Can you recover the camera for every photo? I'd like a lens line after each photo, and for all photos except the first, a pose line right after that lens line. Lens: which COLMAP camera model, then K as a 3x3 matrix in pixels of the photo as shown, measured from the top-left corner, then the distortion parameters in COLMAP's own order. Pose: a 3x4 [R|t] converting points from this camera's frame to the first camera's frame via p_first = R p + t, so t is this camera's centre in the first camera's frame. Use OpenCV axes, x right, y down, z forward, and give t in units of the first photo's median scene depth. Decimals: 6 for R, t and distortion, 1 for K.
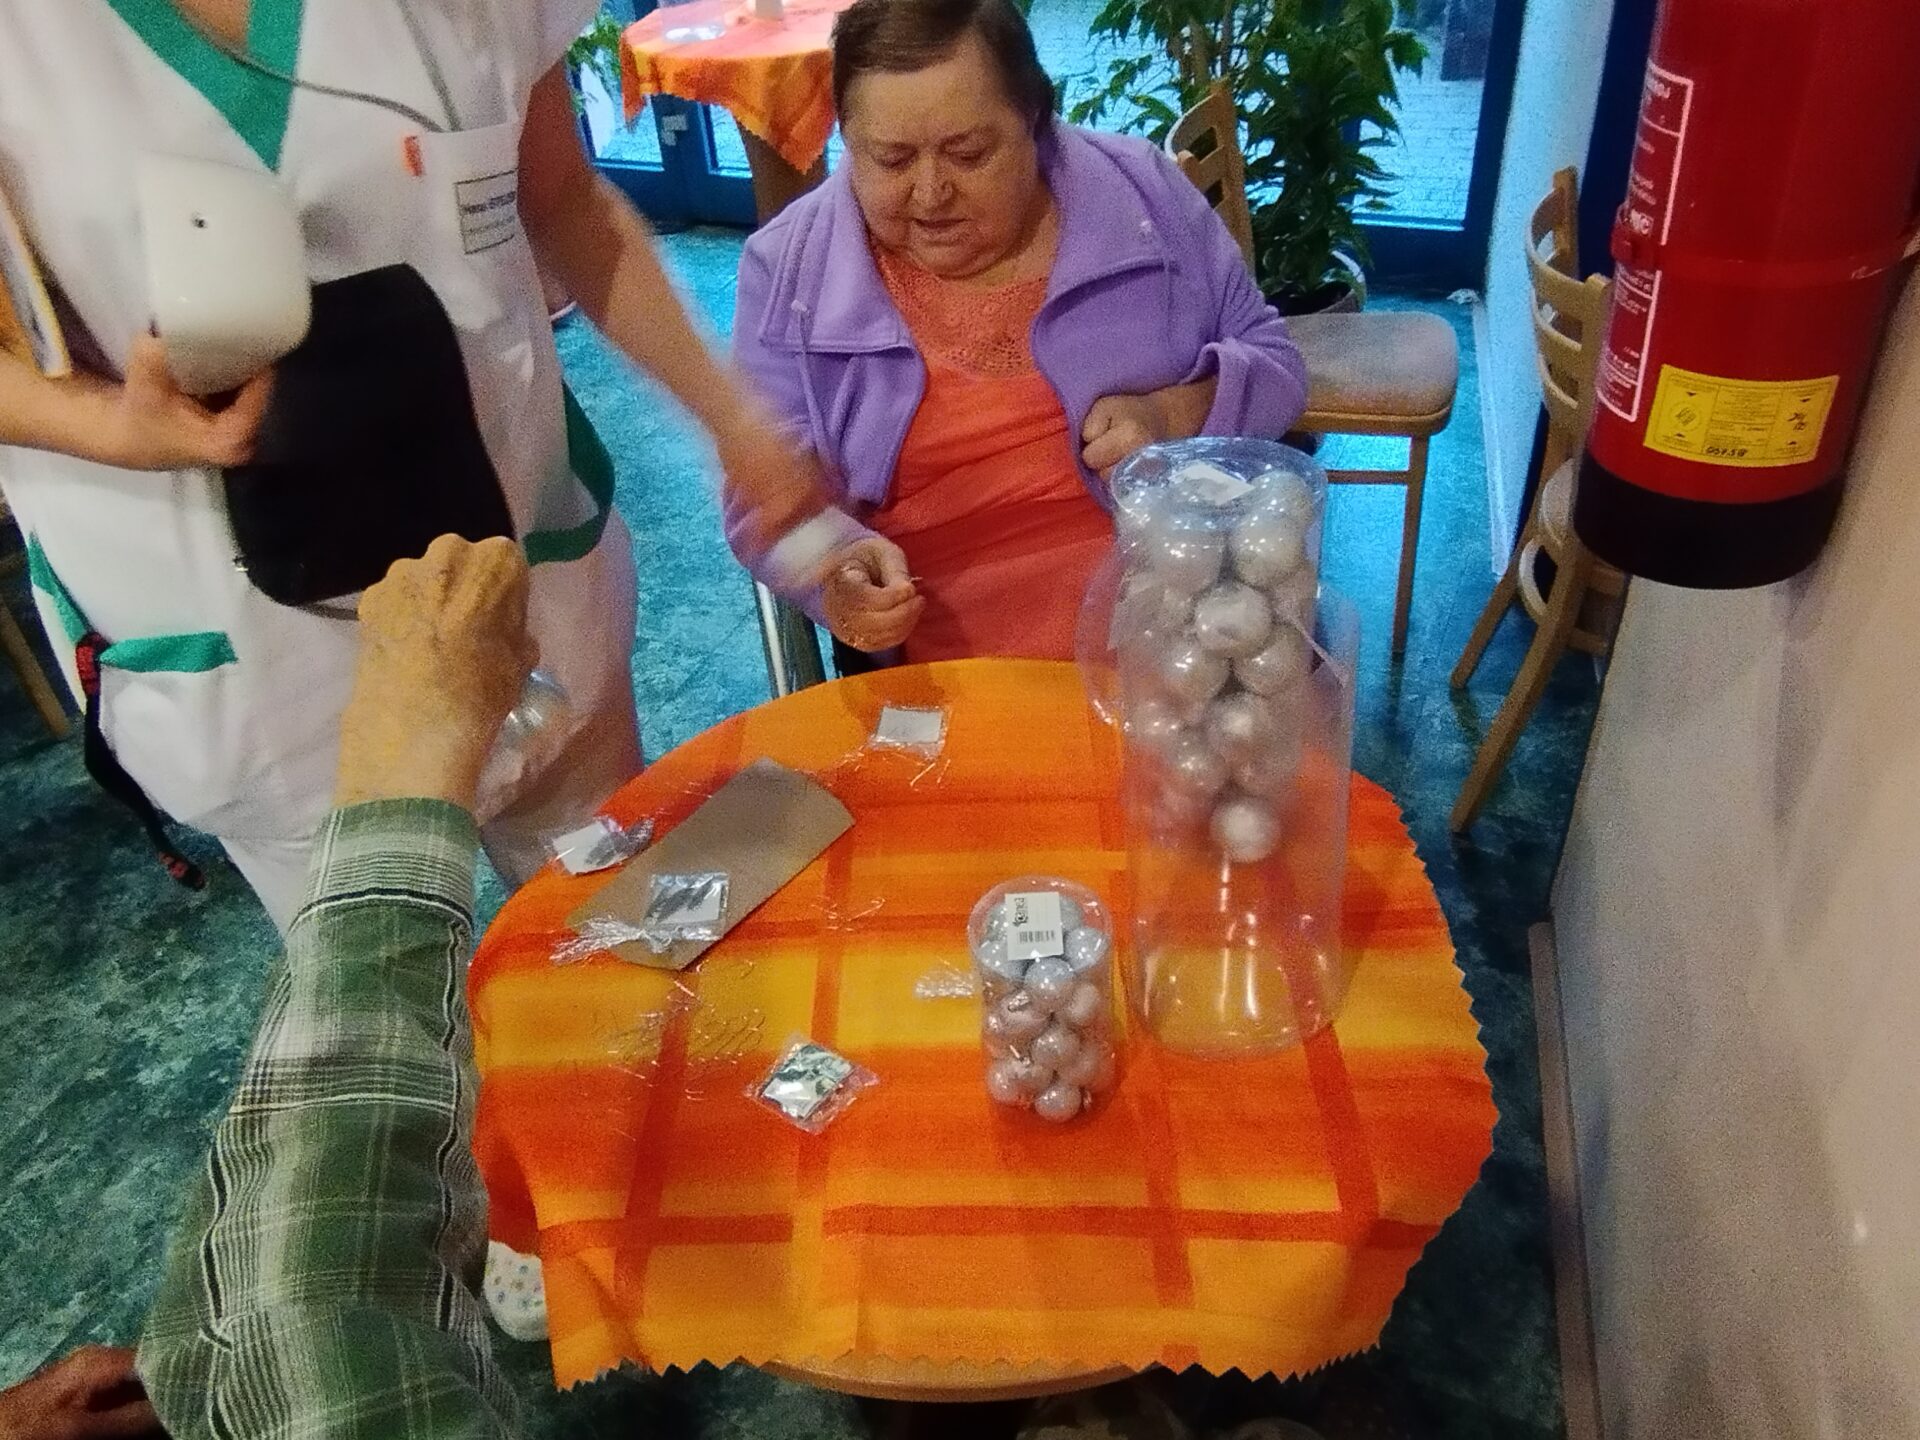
lens RADIAL K [[1410.2, 0, 960.0], [0, 1410.2, 720.0], [0, 0, 1]] dist [0.000584, -0.004288]
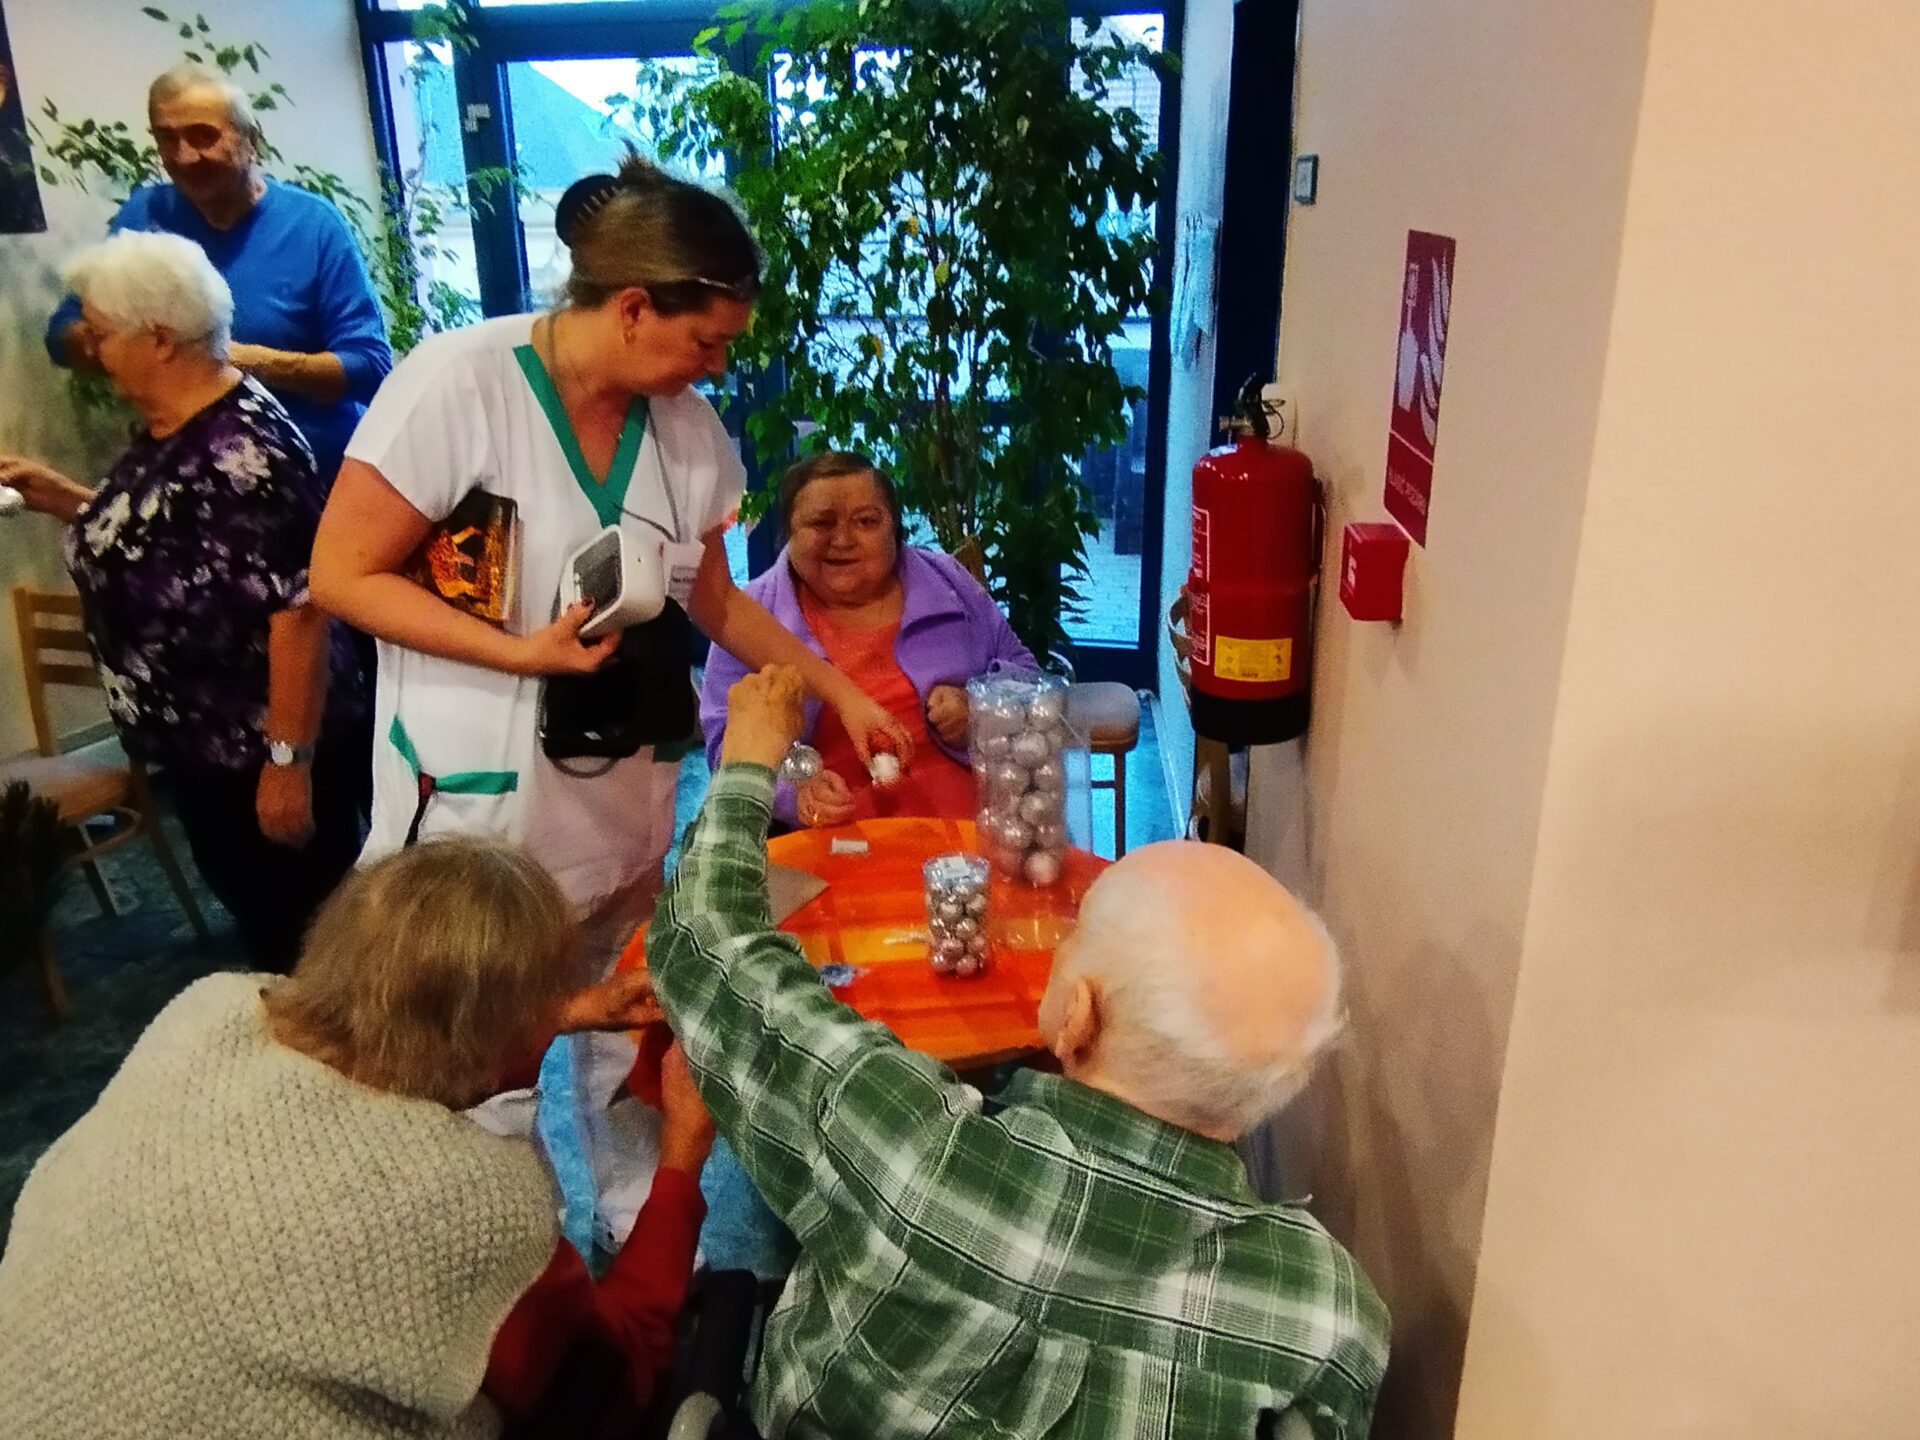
lens RADIAL K [[1410.2, 0, 960.0], [0, 1410.2, 720.0], [0, 0, 1]] dist [0.000584, -0.004288]
pose [[0.981952, -0.001964, 0.189123, -0.196097], [0.061000, 0.949798, -0.306859, 0.340653], [-0.179026, 0.312857, 0.932776, -0.602042]]
